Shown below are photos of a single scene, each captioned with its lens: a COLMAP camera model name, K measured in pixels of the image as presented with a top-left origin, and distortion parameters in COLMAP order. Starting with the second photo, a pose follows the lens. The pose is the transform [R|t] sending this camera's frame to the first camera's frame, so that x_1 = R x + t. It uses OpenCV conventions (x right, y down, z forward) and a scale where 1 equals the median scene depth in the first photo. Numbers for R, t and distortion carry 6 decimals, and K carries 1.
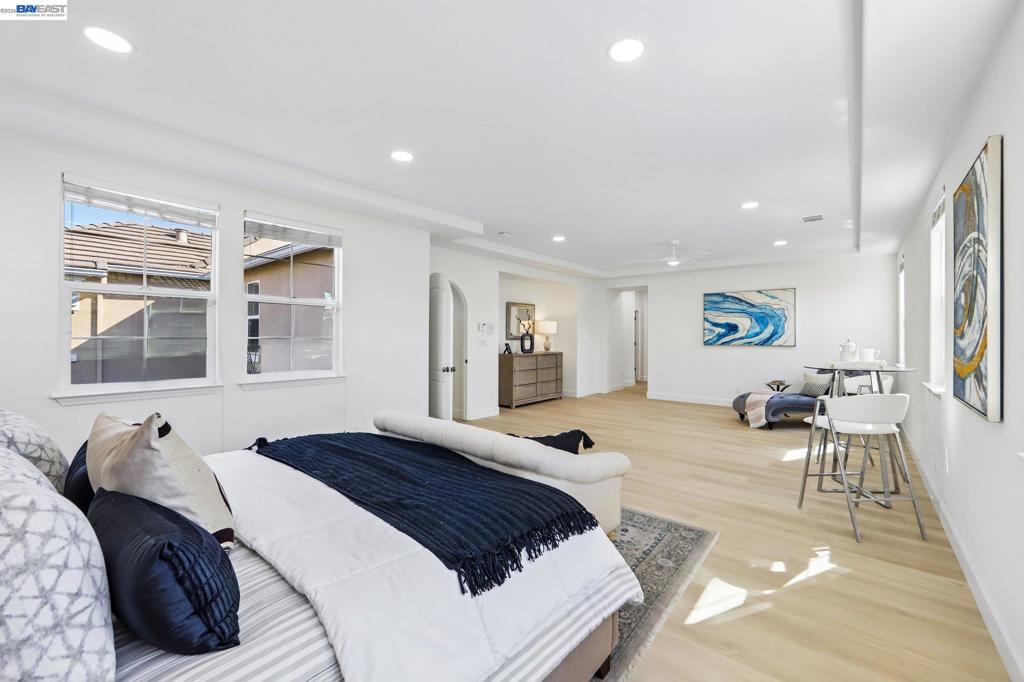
lens RADIAL K [[411.9, 0, 524.1], [0, 411.9, 333.8], [0, 0, 1]] dist [-0.000461, 0.000168]
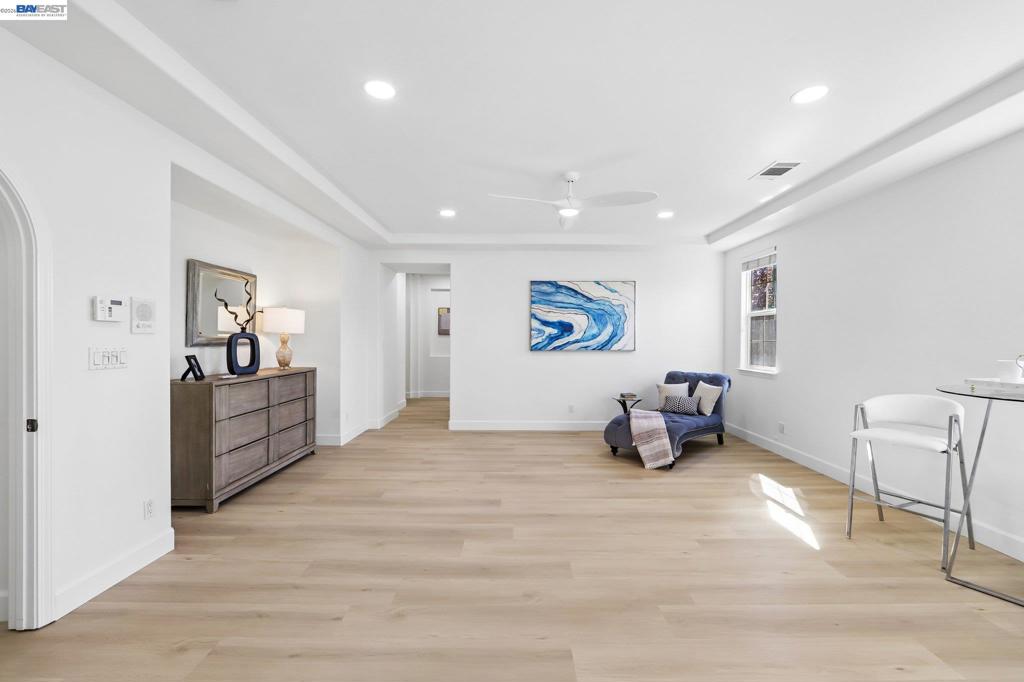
lens RADIAL K [[409.0, 0, 517.8], [0, 409.0, 340.6], [0, 0, 1]] dist [-0.015343, 0.002144]
pose [[0.773879, -0.001704, 0.633332, -0.046378], [-0.004767, 0.999952, 0.008516, 0.003286], [-0.633316, -0.009610, 0.773834, 0.475079]]
